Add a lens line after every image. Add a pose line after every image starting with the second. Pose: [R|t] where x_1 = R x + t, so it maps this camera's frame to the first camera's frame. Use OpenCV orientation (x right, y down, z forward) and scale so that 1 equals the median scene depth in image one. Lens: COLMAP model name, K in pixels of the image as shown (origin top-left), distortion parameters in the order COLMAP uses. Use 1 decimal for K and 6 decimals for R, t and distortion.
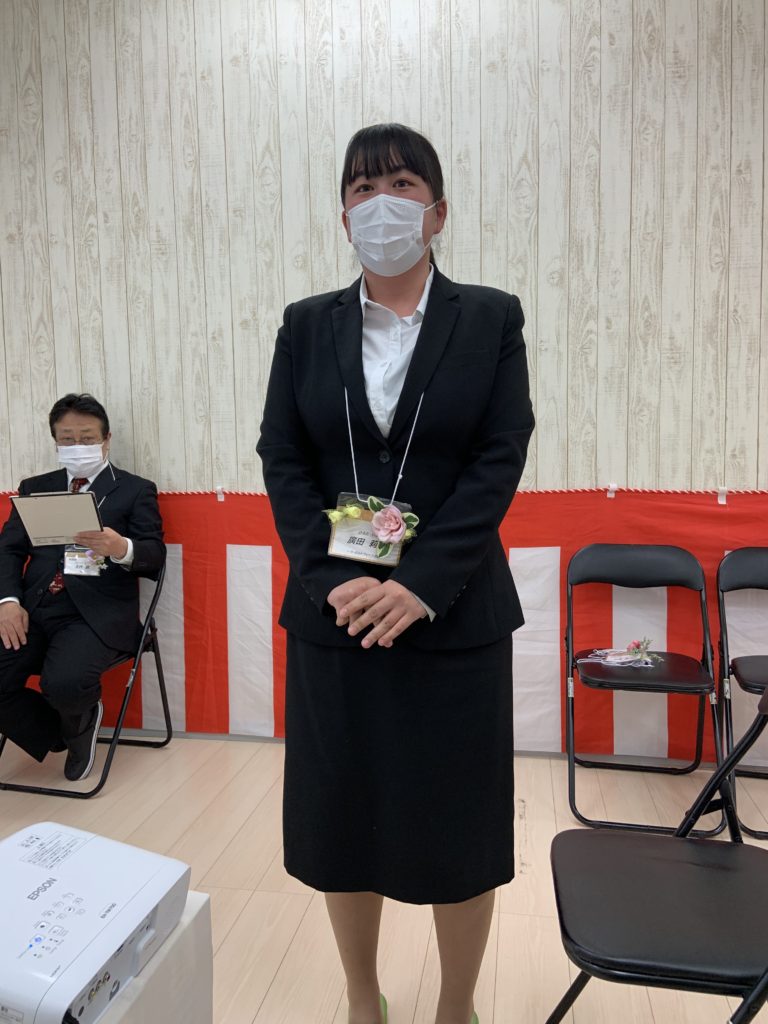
lens RADIAL K [[758.7, 0, 384.0], [0, 758.7, 512.0], [0, 0, 1]] dist [0.086927, -0.110192]
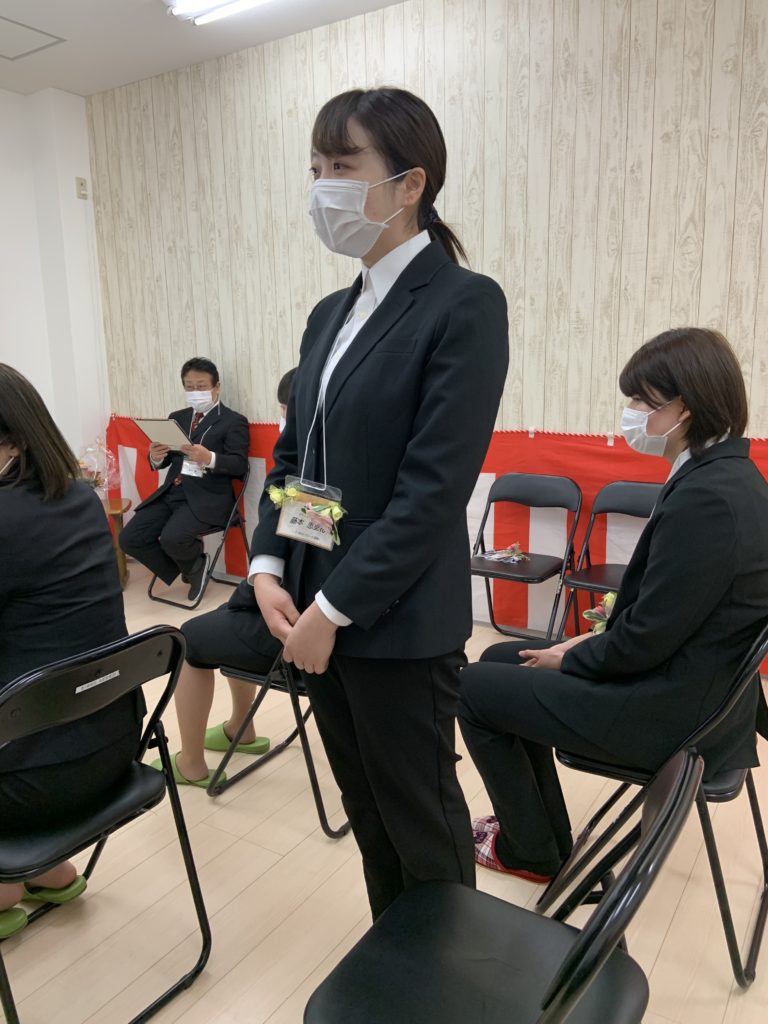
lens RADIAL K [[758.7, 0, 384.0], [0, 758.7, 512.0], [0, 0, 1]] dist [0.086927, -0.110192]
pose [[0.922562, 0.069775, -0.379487, 0.575746], [-0.021874, 0.991390, 0.129106, -0.056221], [0.385228, -0.110808, 0.916145, -0.307604]]
